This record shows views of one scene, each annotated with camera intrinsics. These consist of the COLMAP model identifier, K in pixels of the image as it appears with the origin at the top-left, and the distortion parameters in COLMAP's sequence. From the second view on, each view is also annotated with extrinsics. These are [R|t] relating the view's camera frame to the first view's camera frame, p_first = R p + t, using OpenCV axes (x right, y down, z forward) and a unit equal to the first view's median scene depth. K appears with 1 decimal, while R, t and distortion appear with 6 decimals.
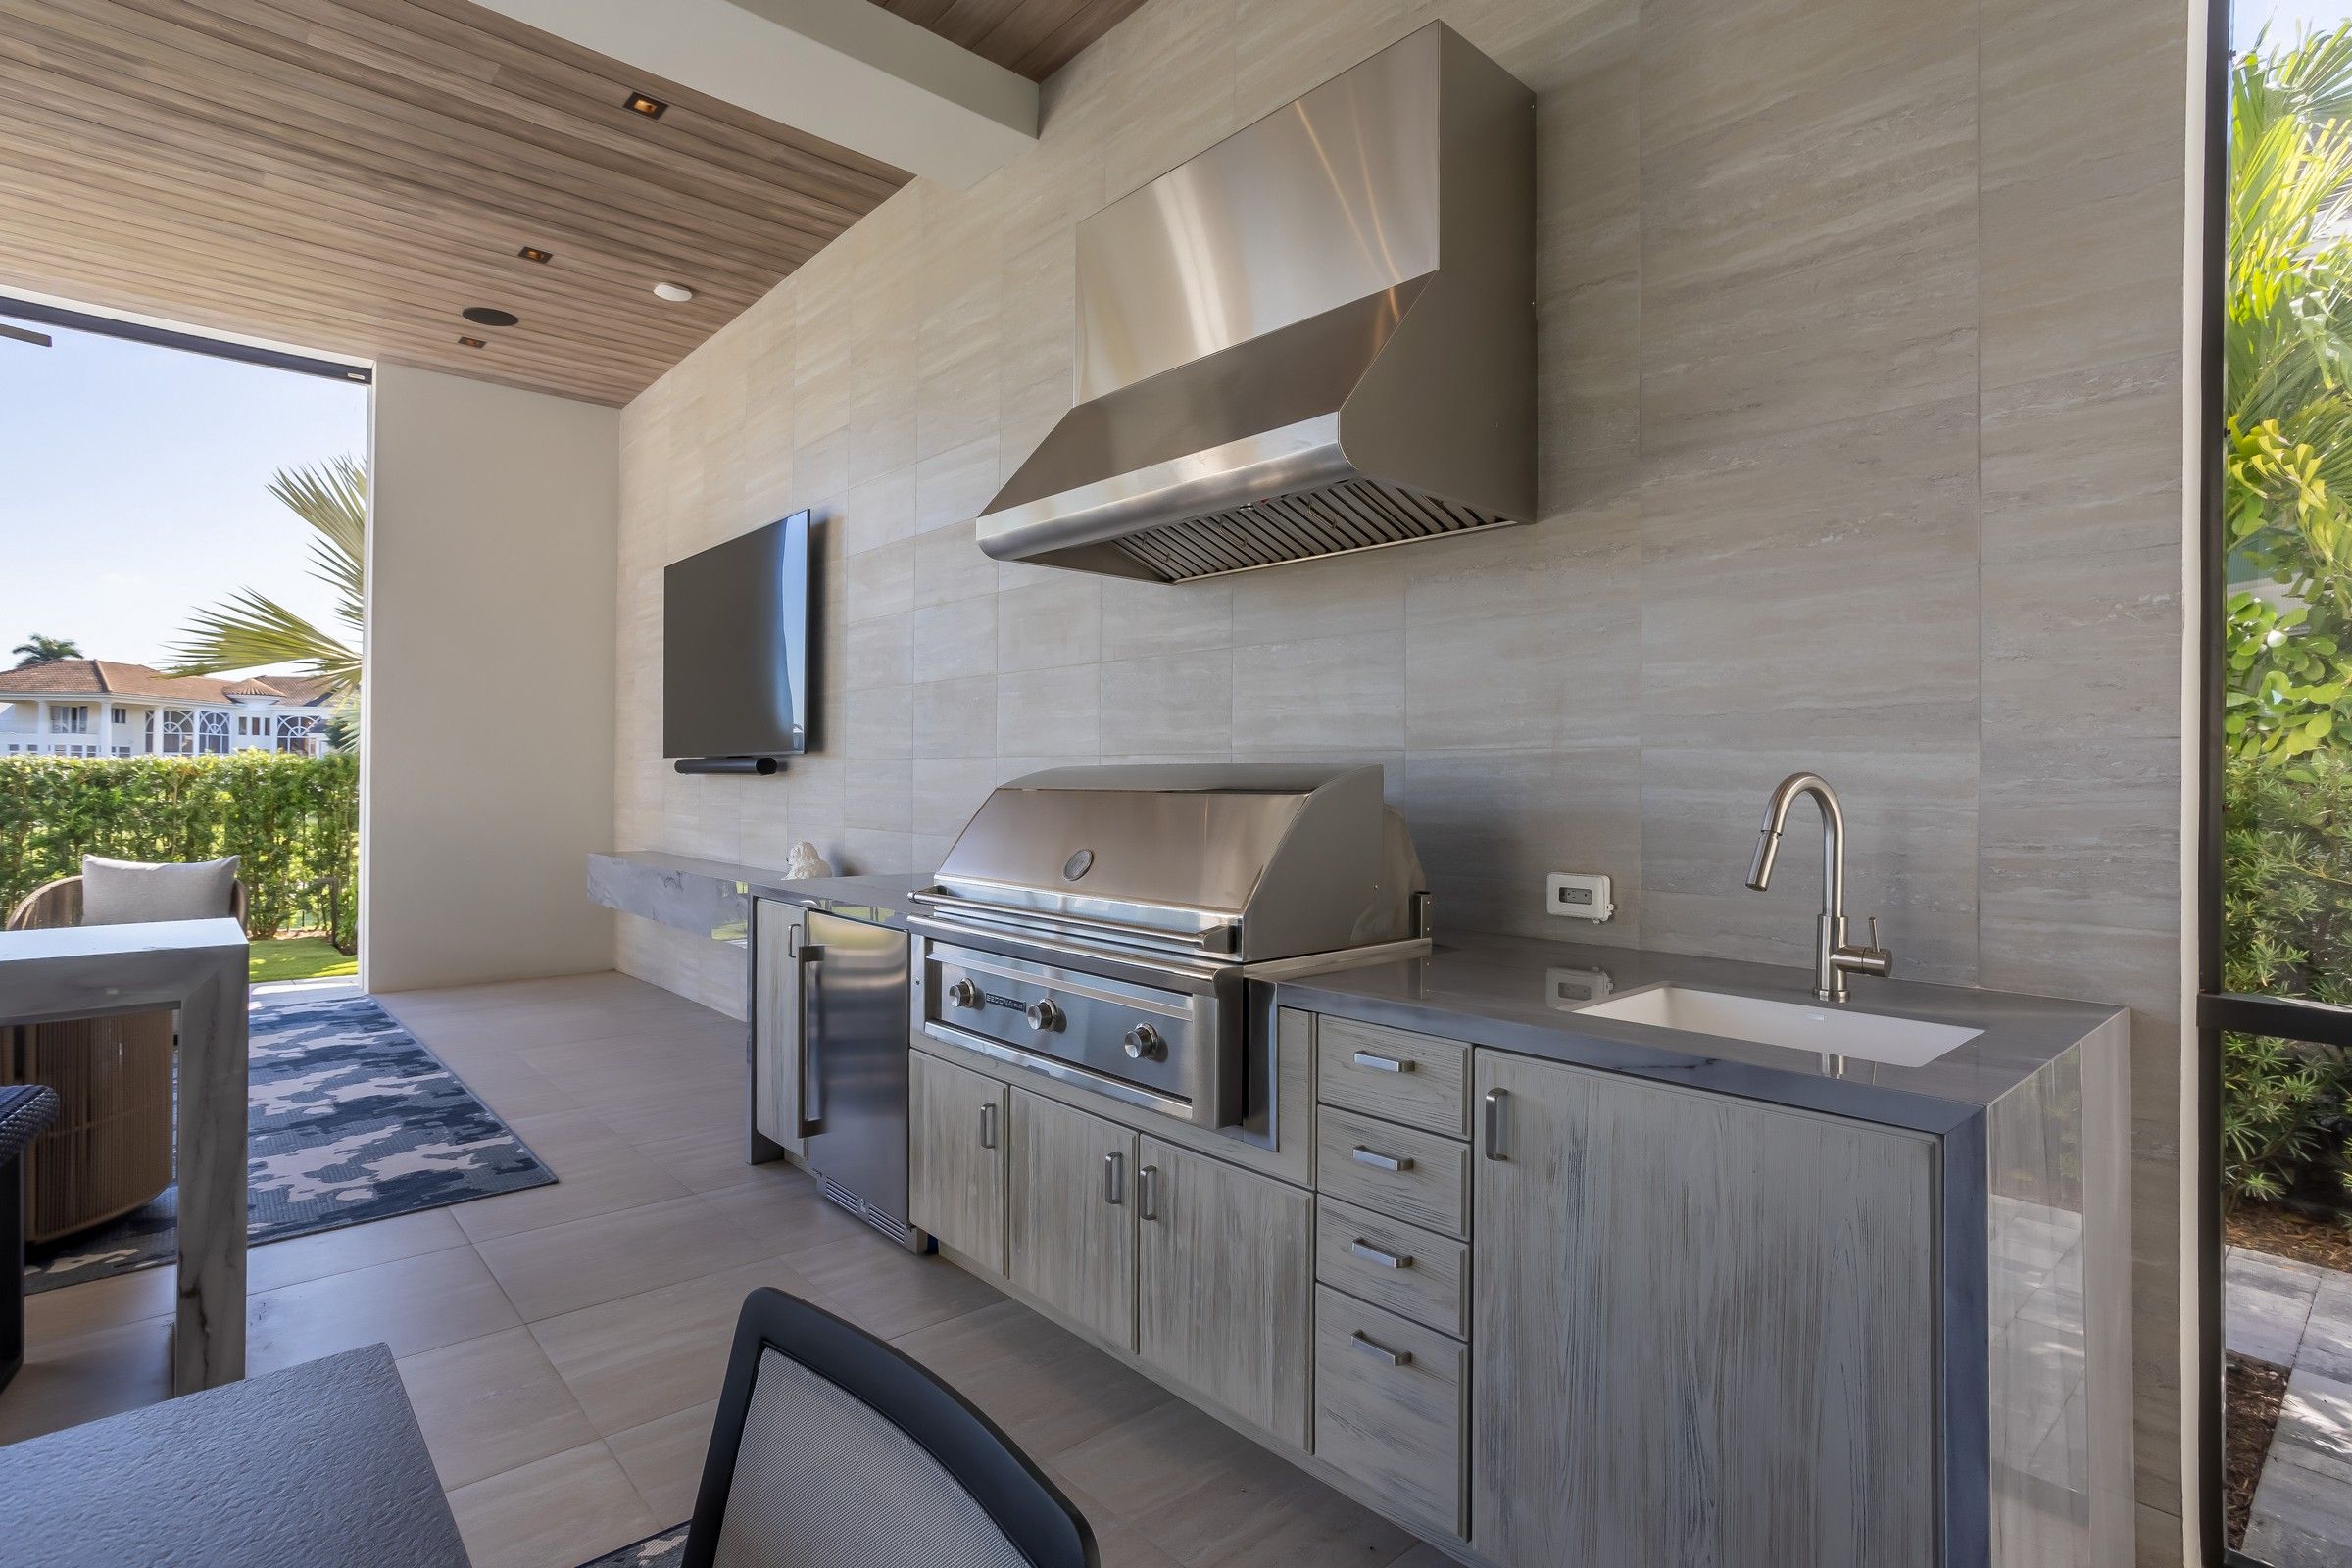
lens RADIAL K [[1129.5, 0, 1176.0], [0, 1129.5, 784.0], [0, 0, 1]] dist [-0.050683, 0.038713]
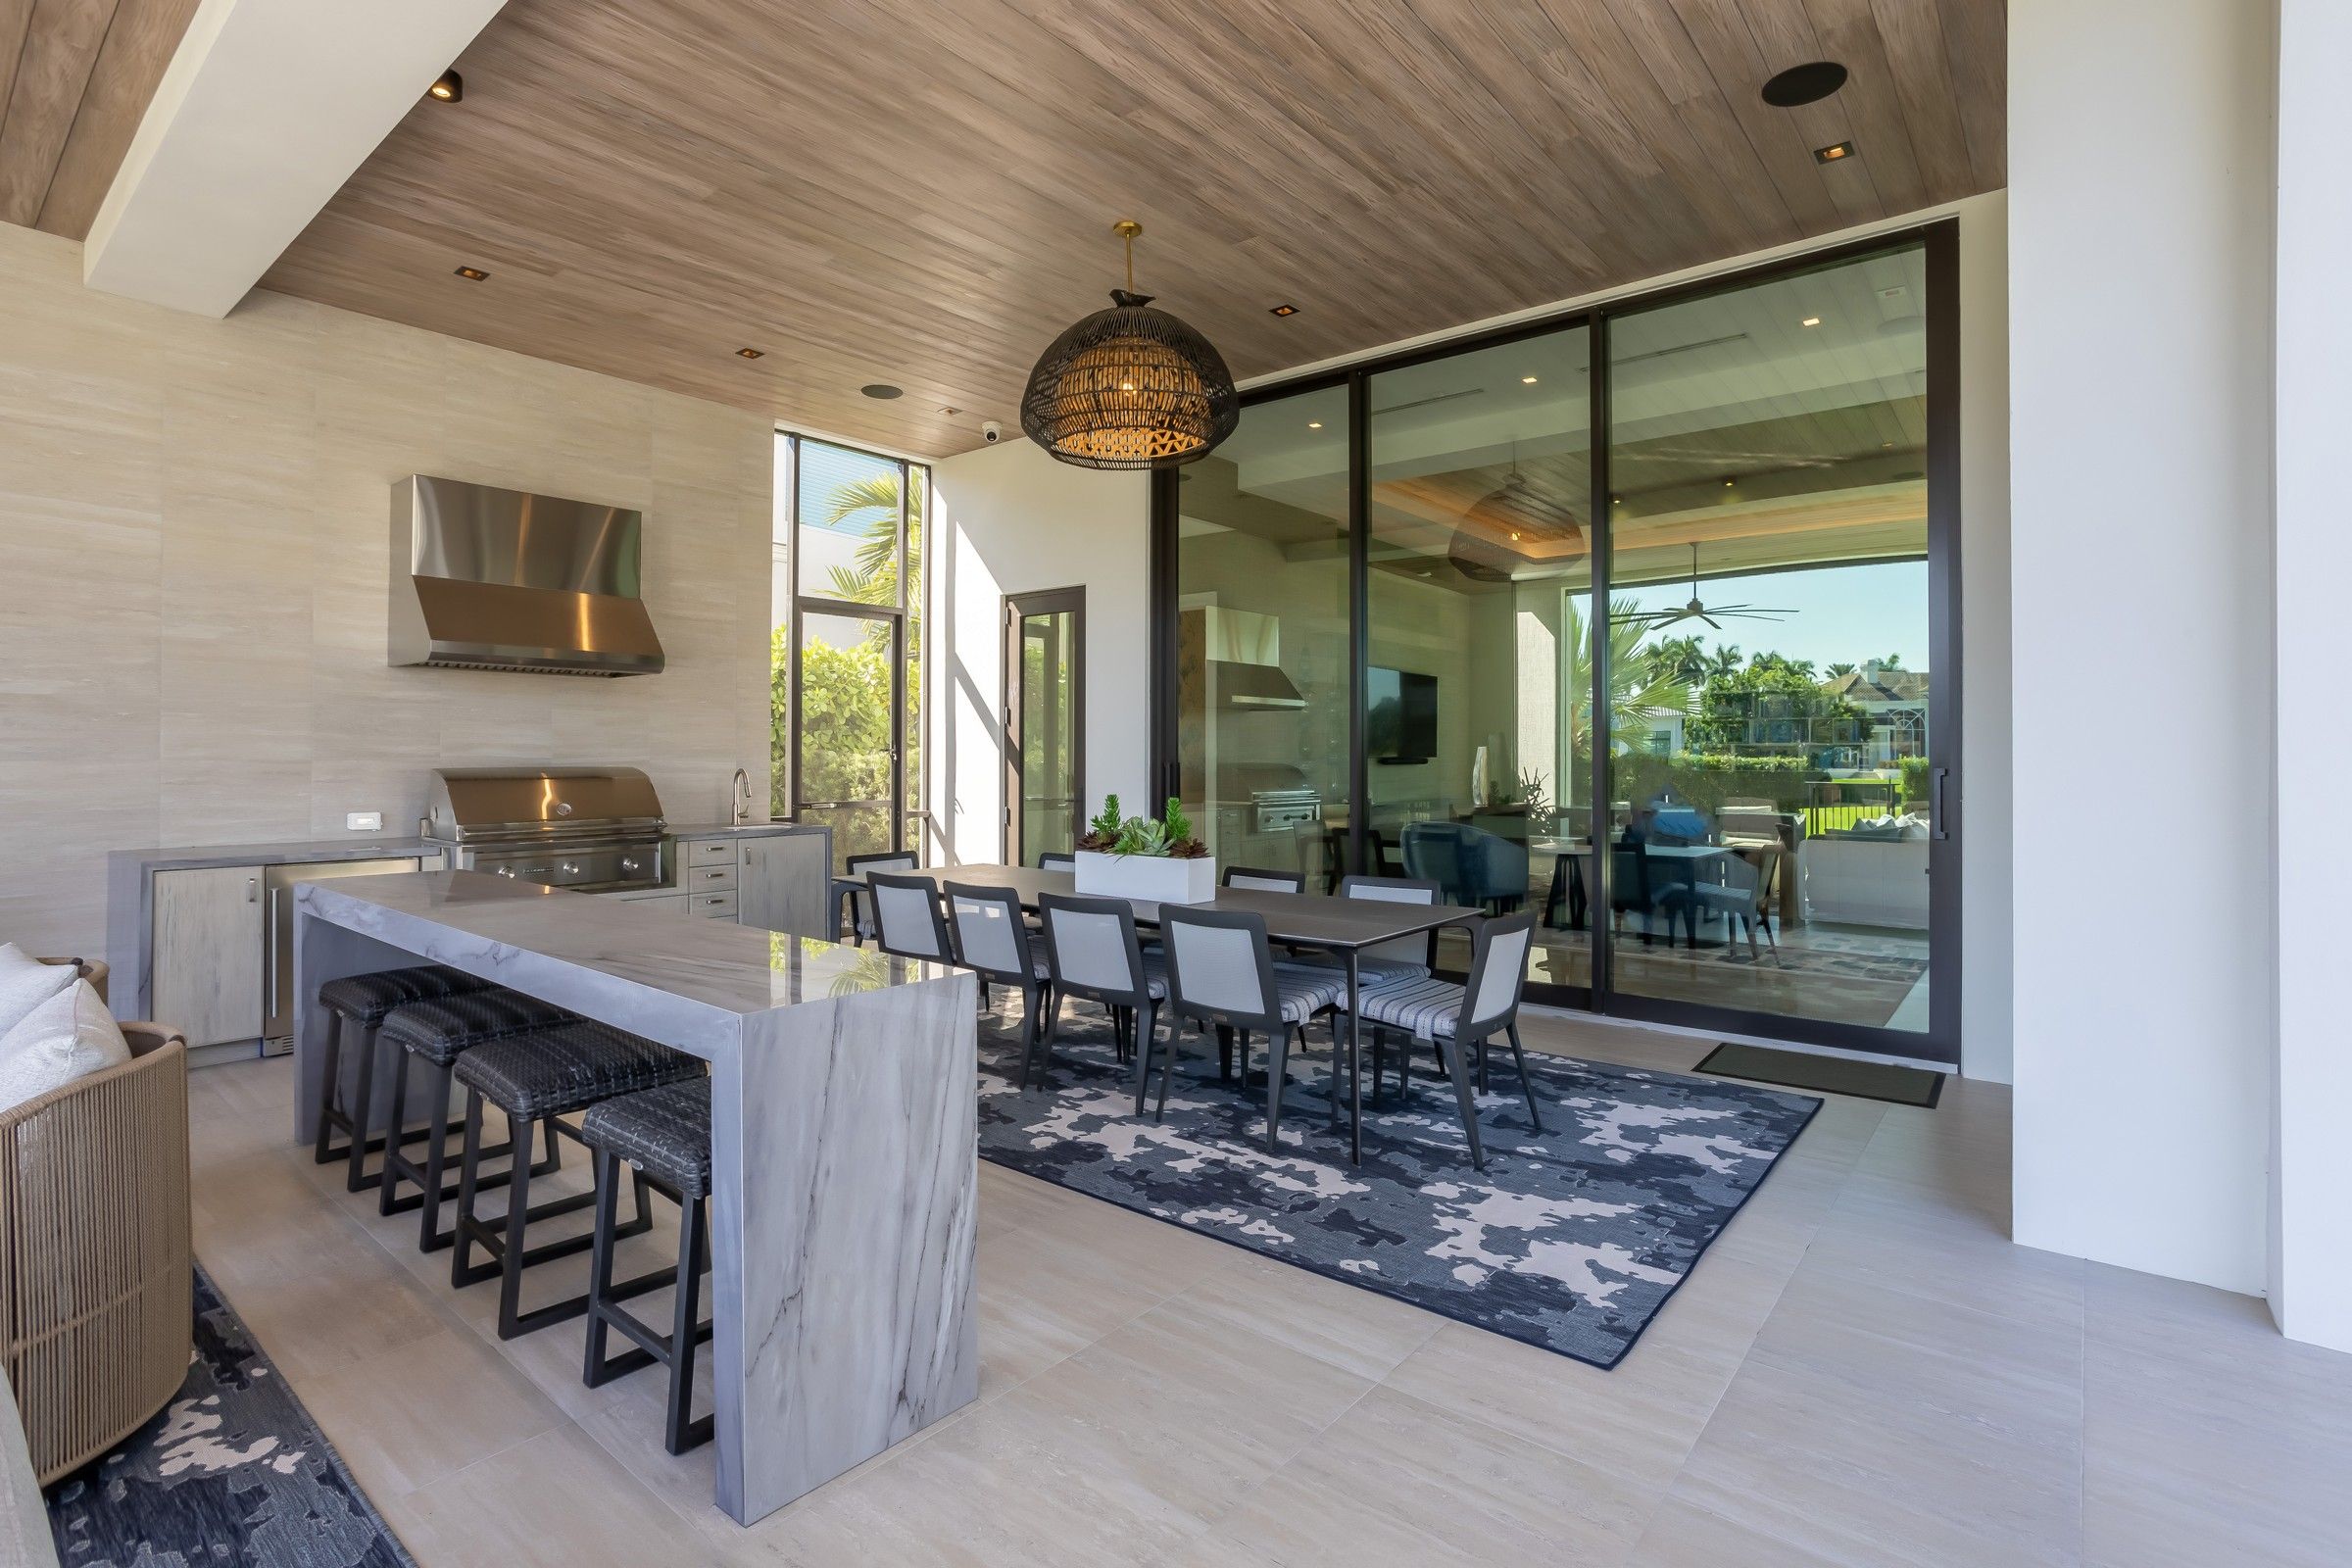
lens RADIAL K [[1129.5, 0, 1176.0], [0, 1129.5, 784.0], [0, 0, 1]] dist [-0.050683, 0.038713]
pose [[-0.134861, -0.026119, 0.990520, -2.638039], [0.005047, 0.999621, 0.027046, -0.041021], [-0.990852, 0.008646, -0.134678, 0.001515]]
